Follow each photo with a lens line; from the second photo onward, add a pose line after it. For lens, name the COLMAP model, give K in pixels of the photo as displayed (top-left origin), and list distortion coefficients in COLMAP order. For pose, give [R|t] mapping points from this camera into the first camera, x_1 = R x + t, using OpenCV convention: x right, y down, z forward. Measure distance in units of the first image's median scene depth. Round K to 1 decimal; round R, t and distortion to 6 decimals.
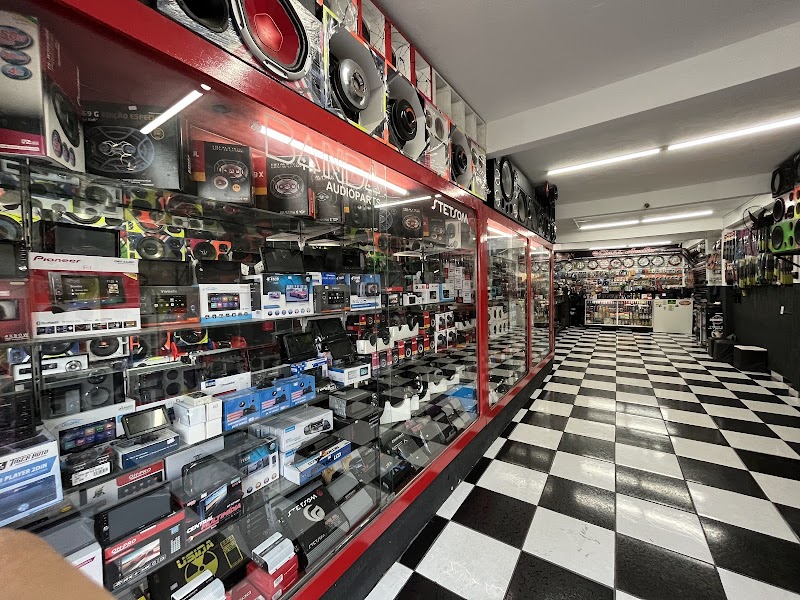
lens RADIAL K [[323.4, 0, 400.0], [0, 323.4, 300.0], [0, 0, 1]] dist [-0.001955, -0.000428]
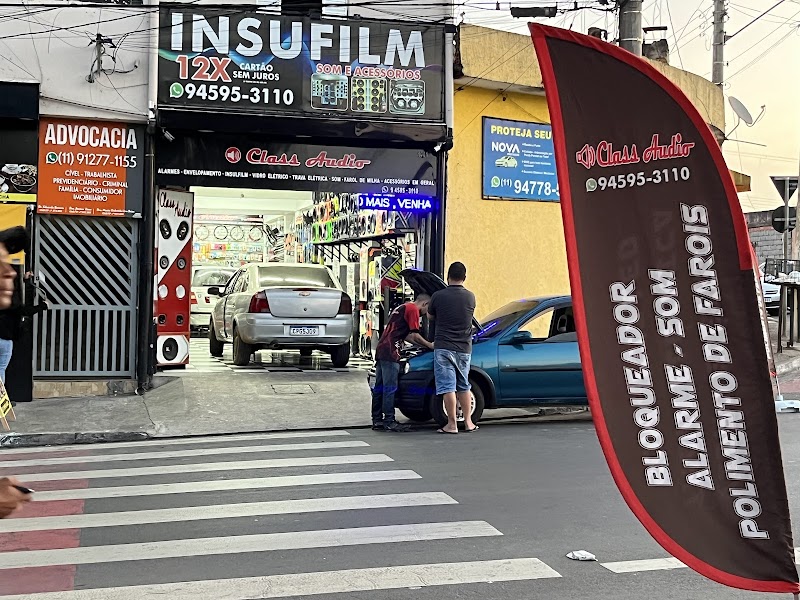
lens RADIAL K [[1234.4, 0, 400.0], [0, 1234.4, 300.0], [0, 0, 1]] dist [0.202181, -1.229763]
pose [[0.674938, 0.029655, 0.737278, -1.332401], [-0.017013, 0.999552, -0.024630, 0.119444], [-0.737678, 0.004080, 0.675140, -1.523981]]
